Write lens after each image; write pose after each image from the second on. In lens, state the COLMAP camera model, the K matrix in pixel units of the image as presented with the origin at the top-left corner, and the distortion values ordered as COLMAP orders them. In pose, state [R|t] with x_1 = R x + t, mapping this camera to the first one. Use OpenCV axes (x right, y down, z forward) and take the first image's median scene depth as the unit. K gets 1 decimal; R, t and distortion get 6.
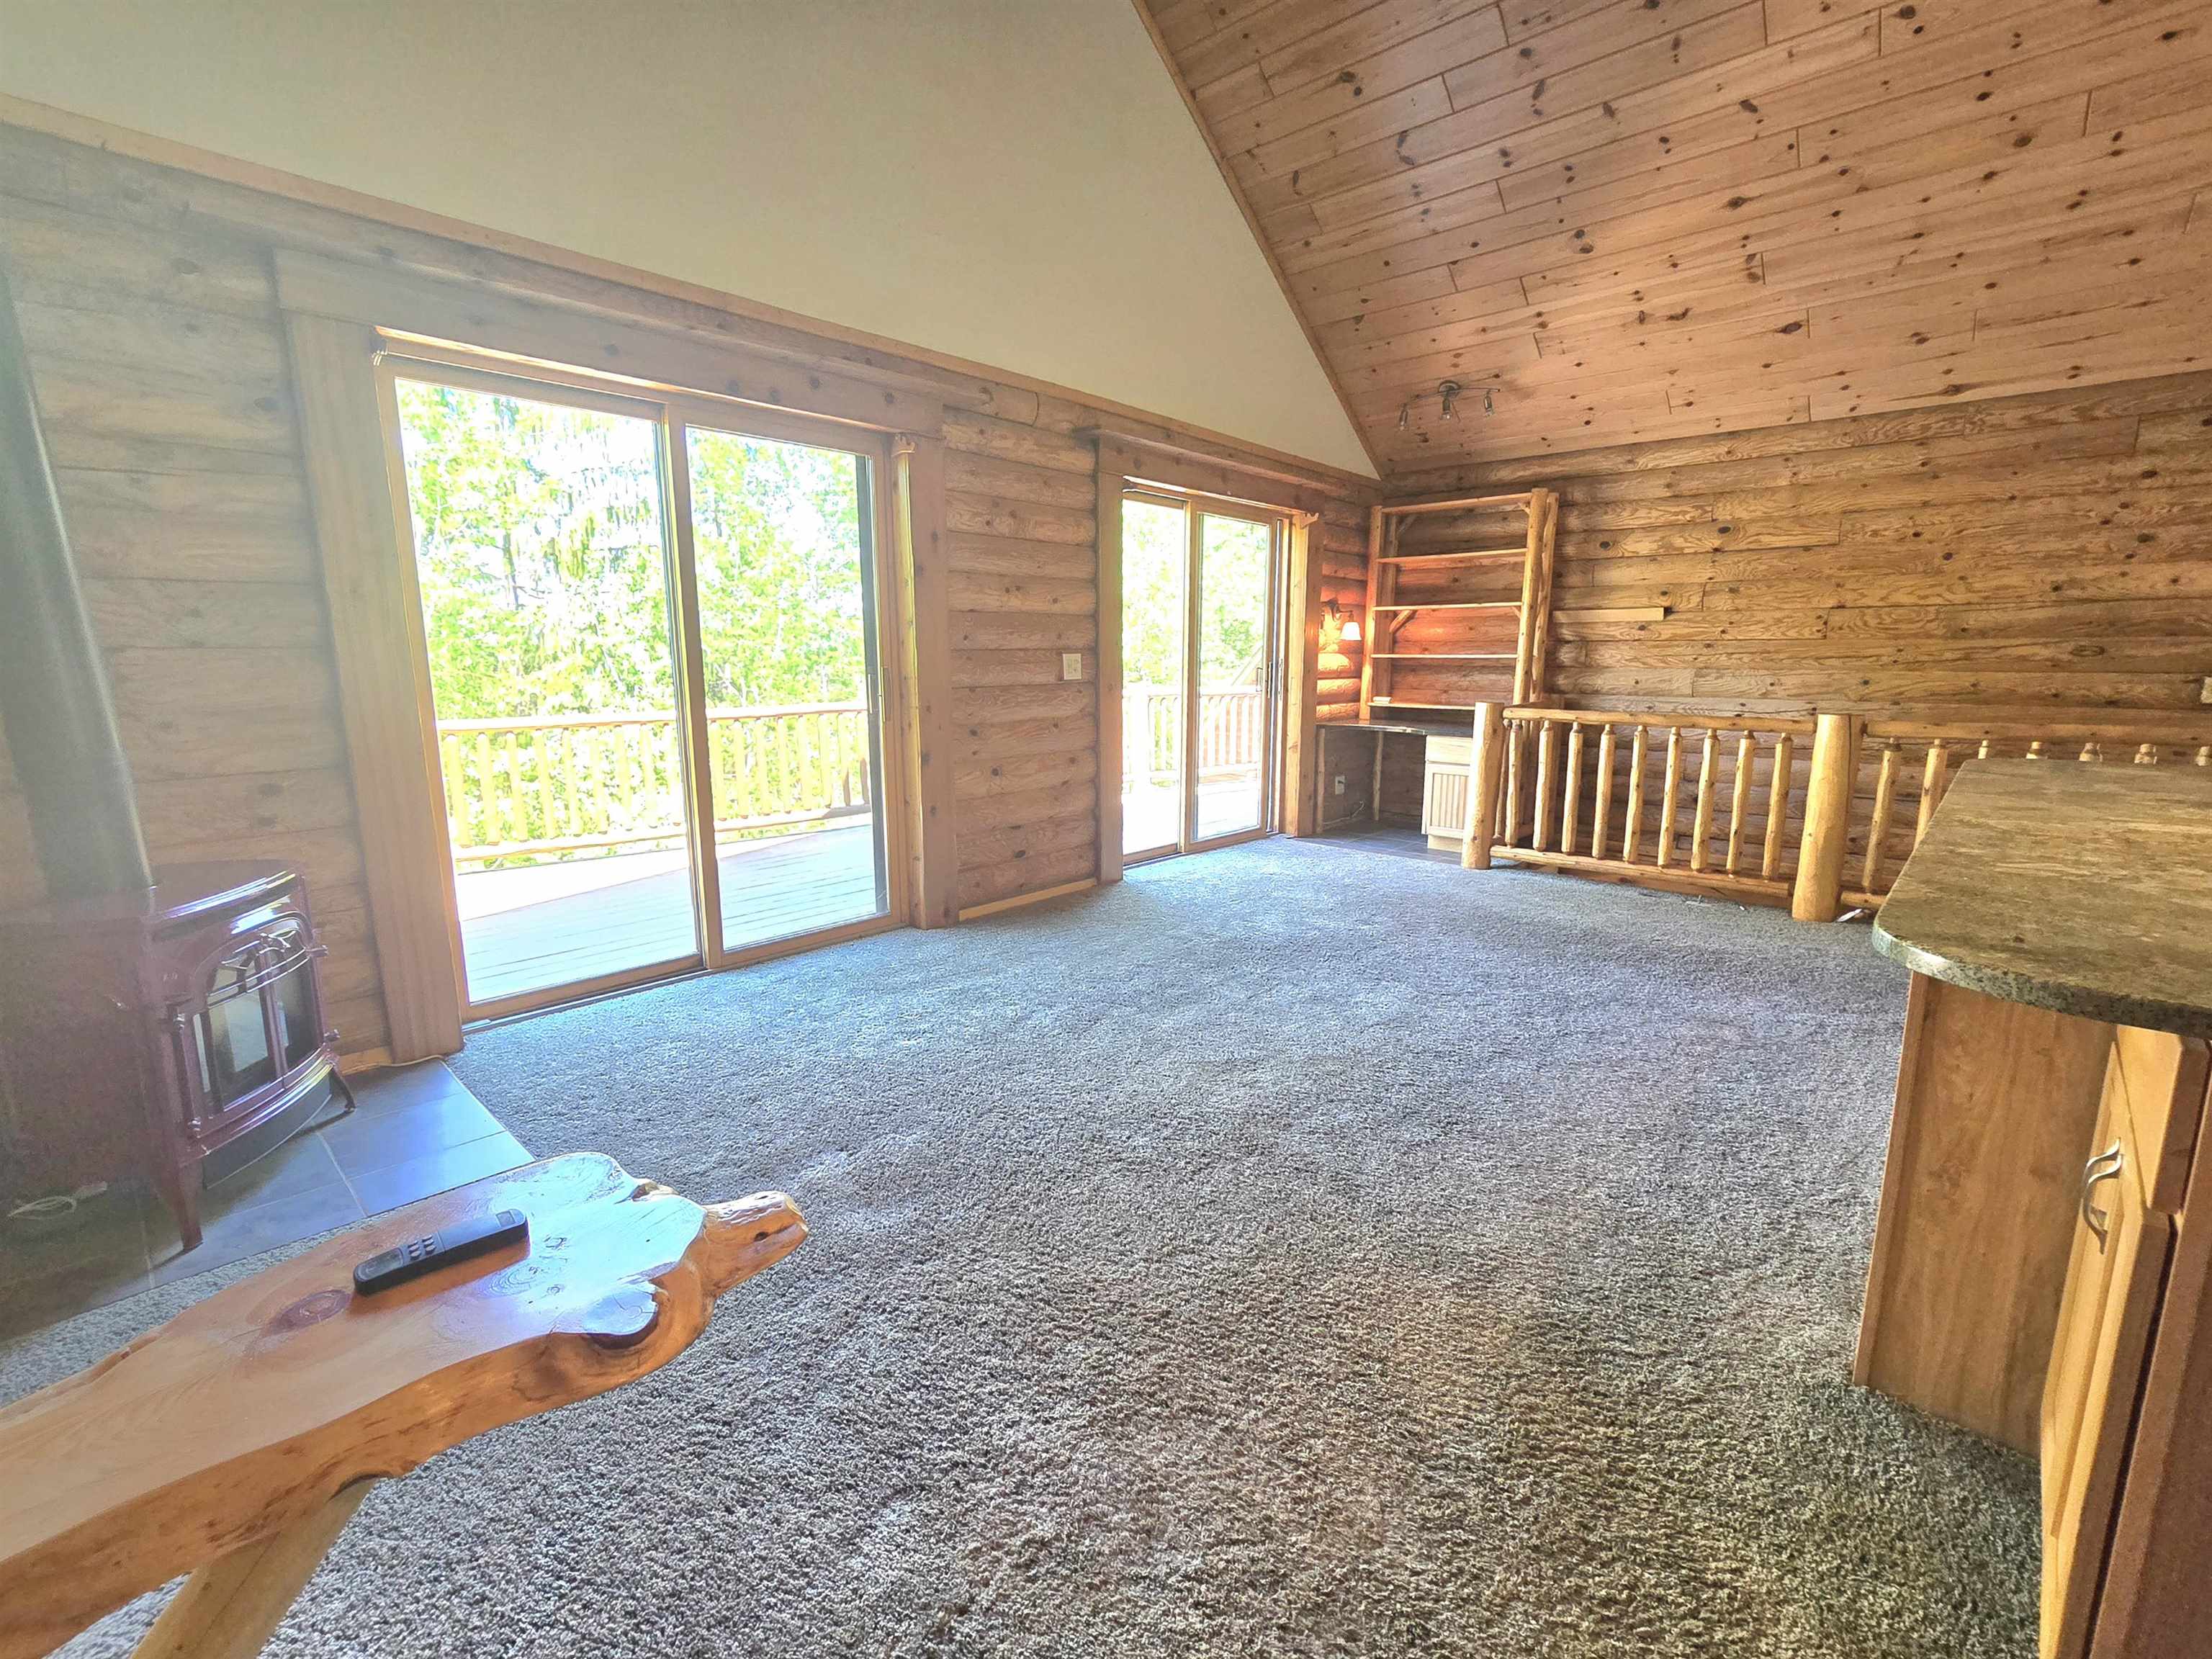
lens RADIAL K [[973.0, 0, 1103.0], [0, 973.0, 835.6], [0, 0, 1]] dist [-0.000521, -0.000023]
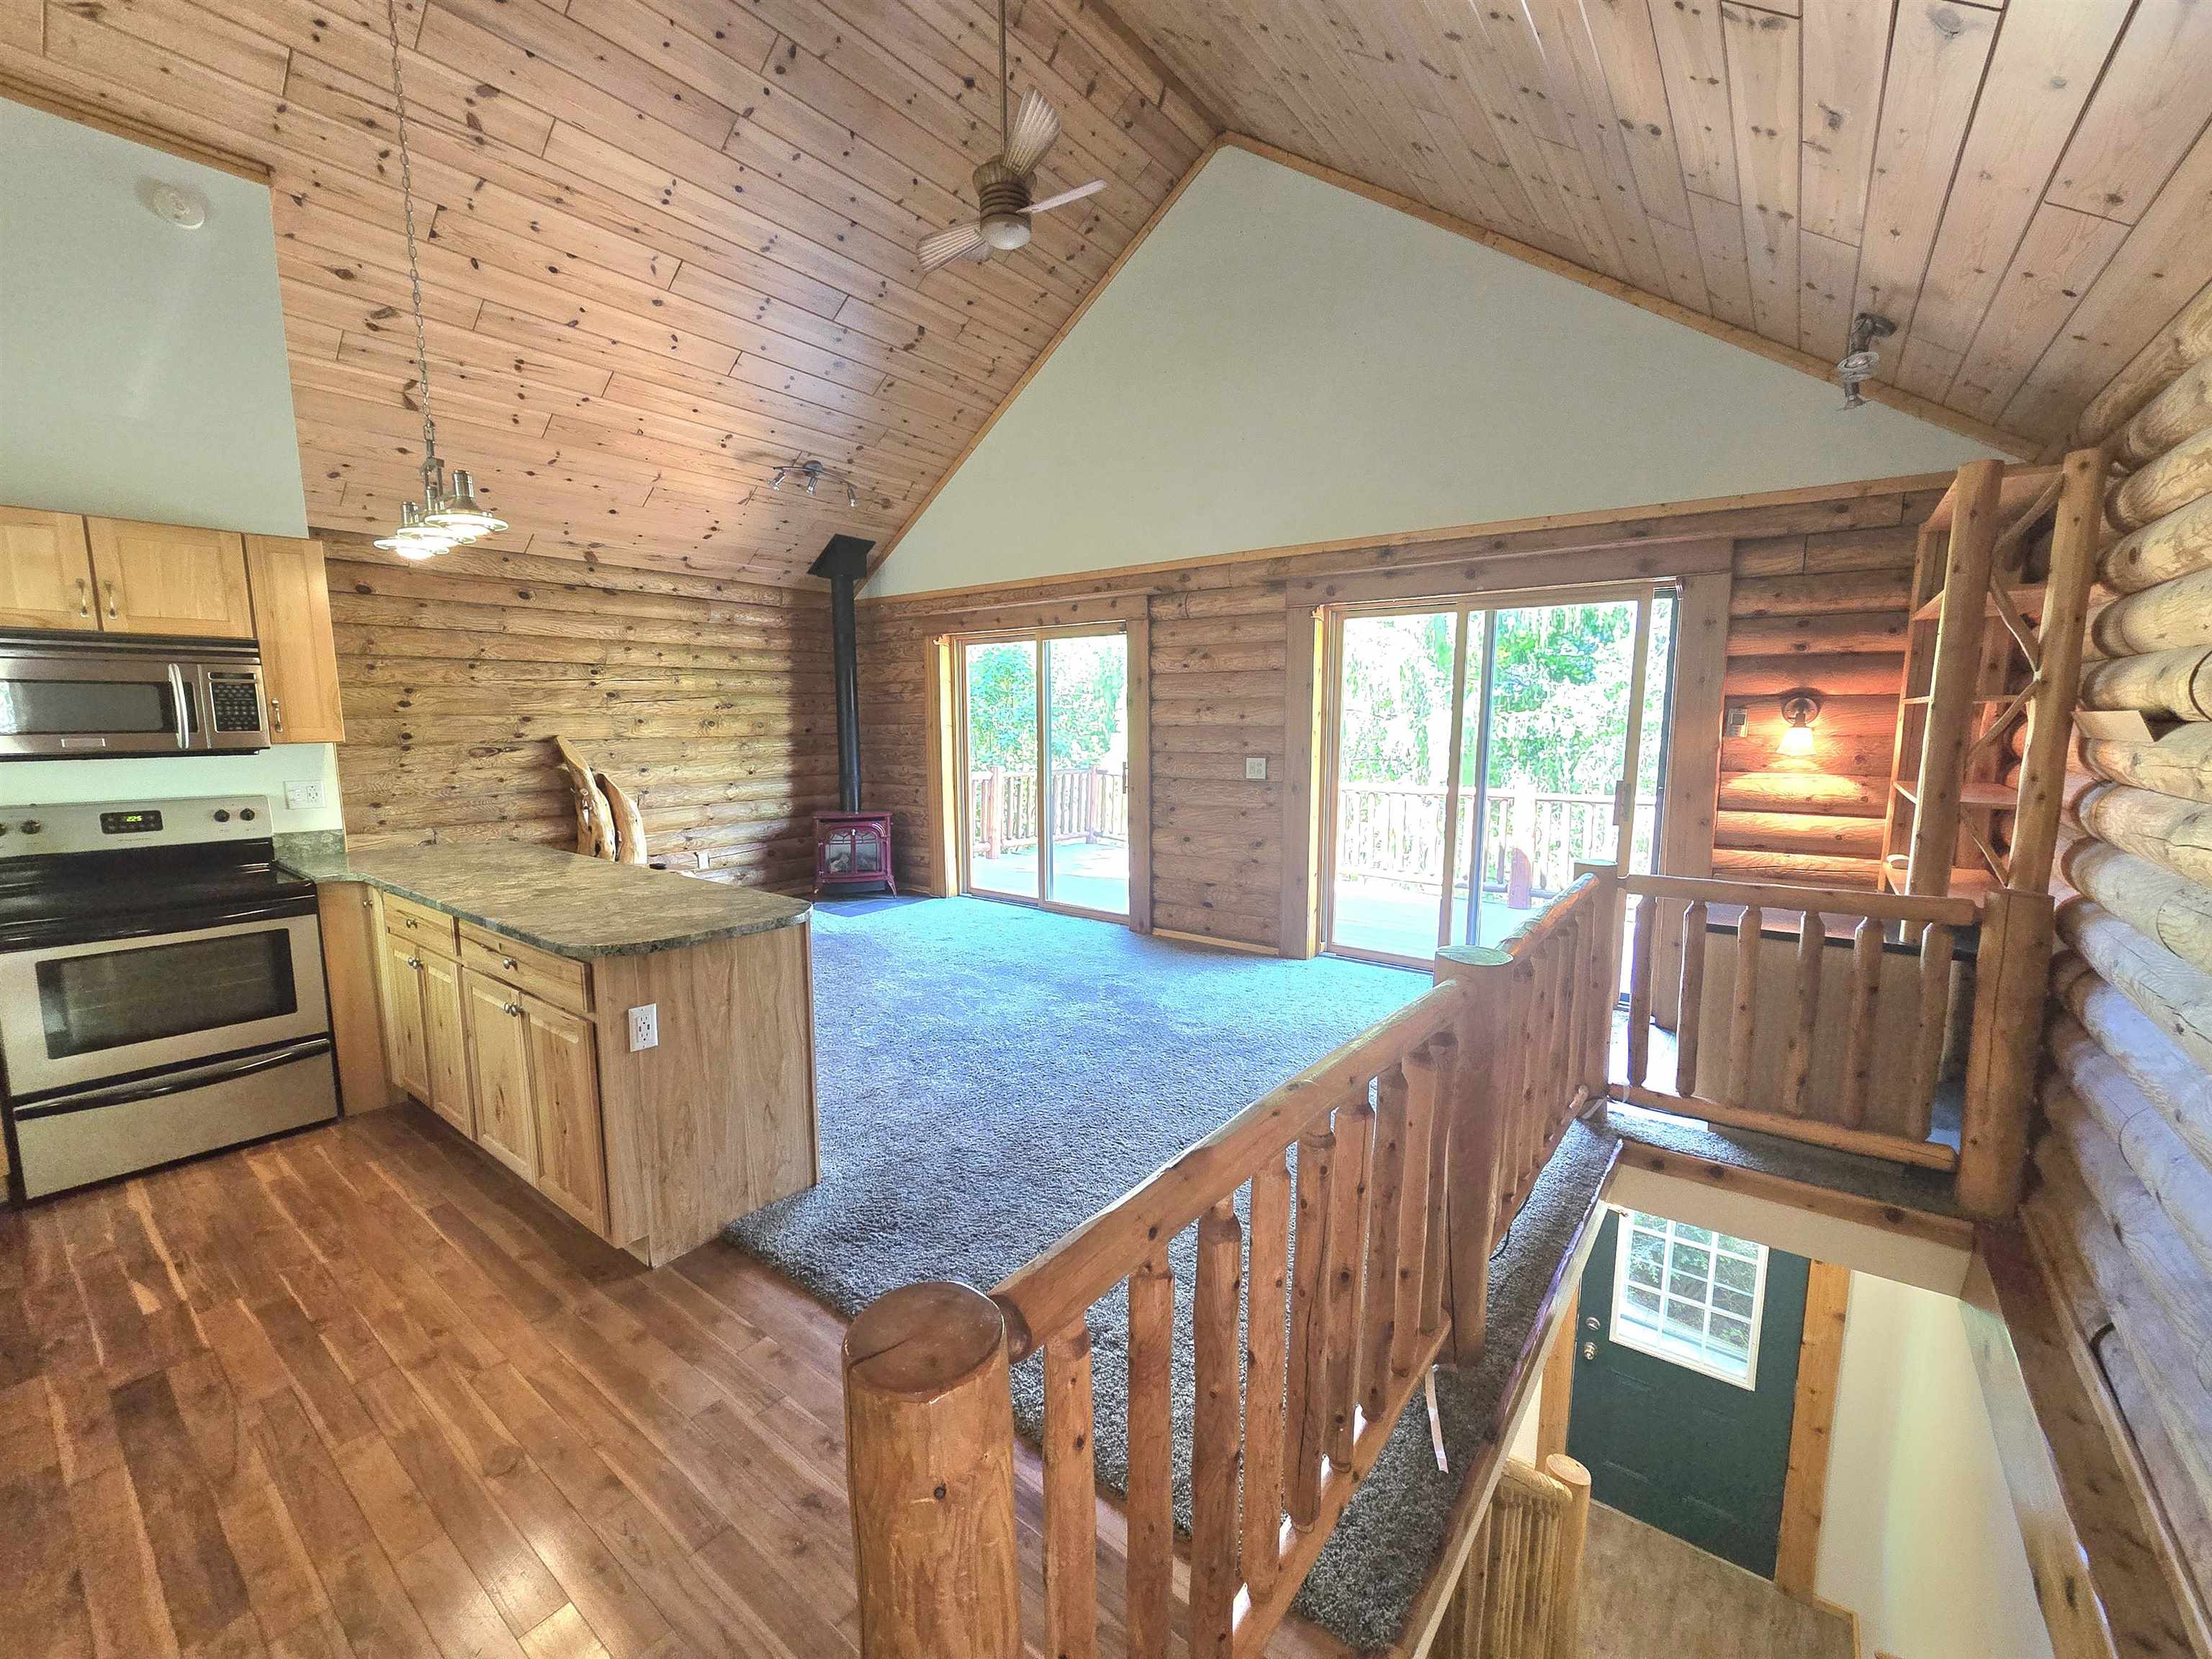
lens RADIAL K [[910.4, 0, 1089.0], [0, 910.4, 833.6], [0, 0, 1]] dist [-0.007526, 0.001760]
pose [[0.080208, 0.129328, -0.988353, 1.097276], [-0.179250, 0.977254, 0.113329, -0.185215], [0.980528, 0.168073, 0.101565, 0.690334]]
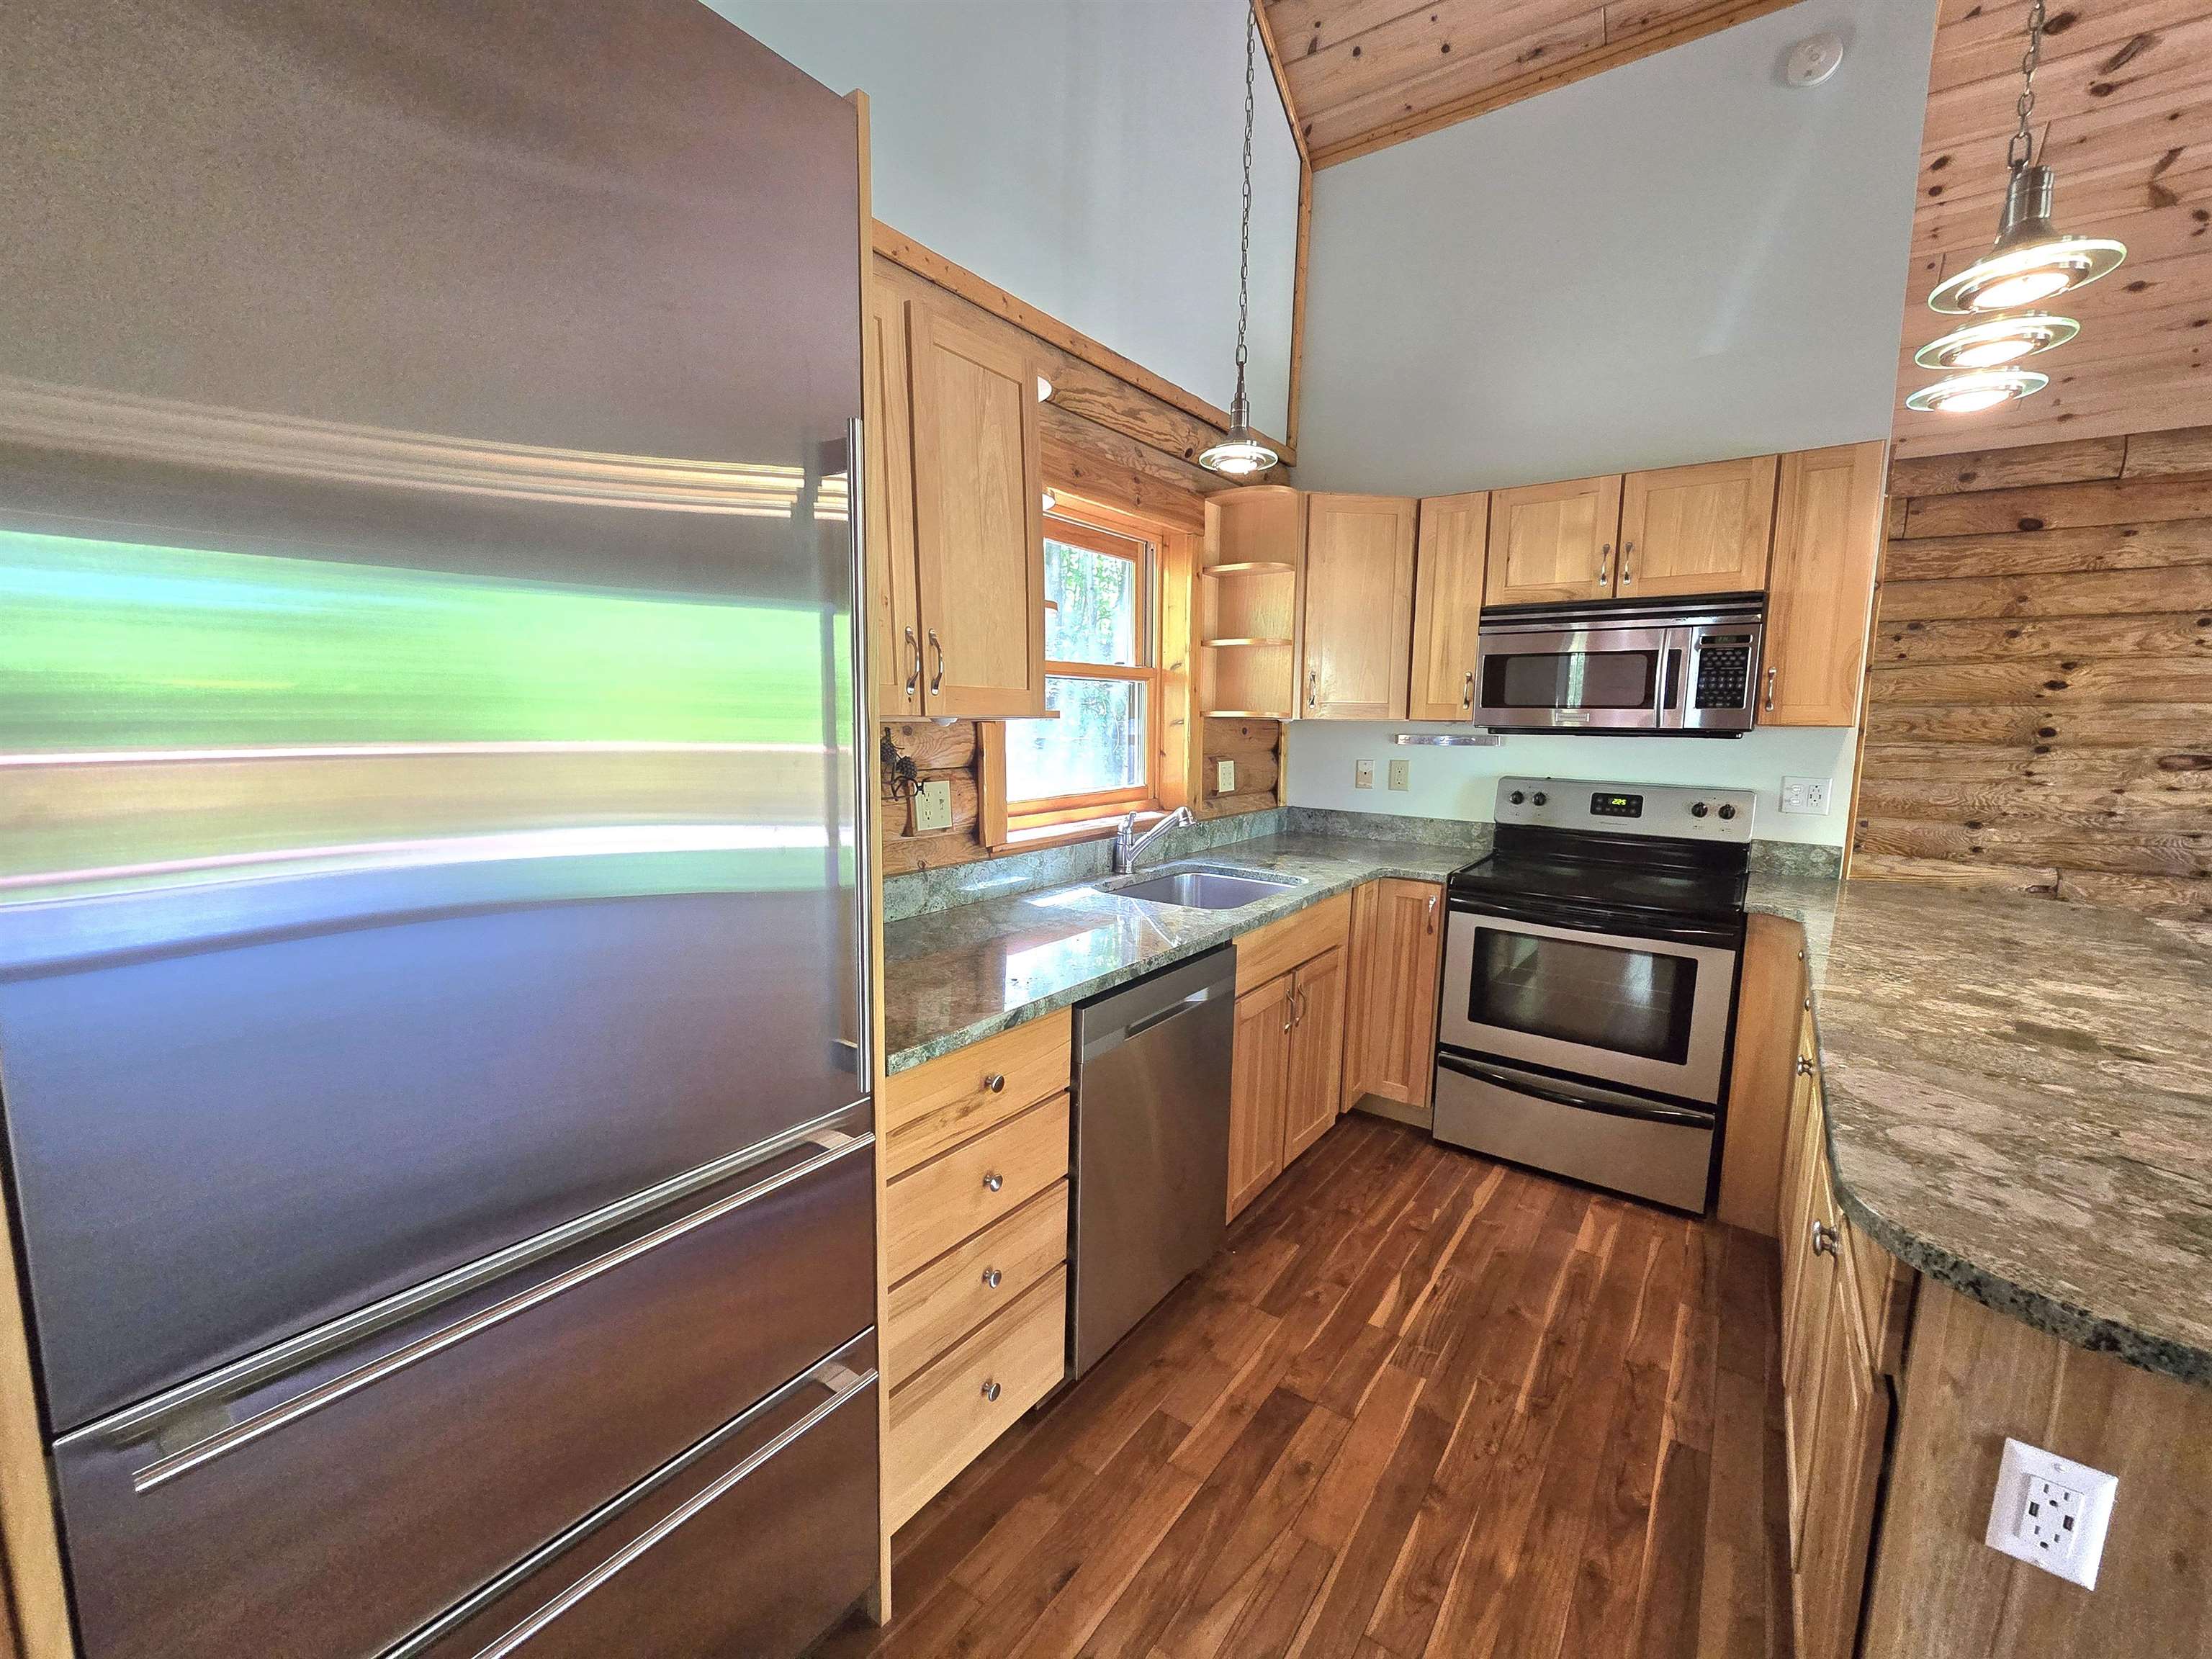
lens RADIAL K [[910.4, 0, 1098.9], [0, 910.4, 834.0], [0, 0, 1]] dist [-0.007526, 0.001760]
pose [[-0.993378, 0.002362, -0.114866, 0.802986], [-0.033521, 0.950329, 0.309436, -0.154404], [0.109891, 0.311237, -0.943957, 0.624210]]
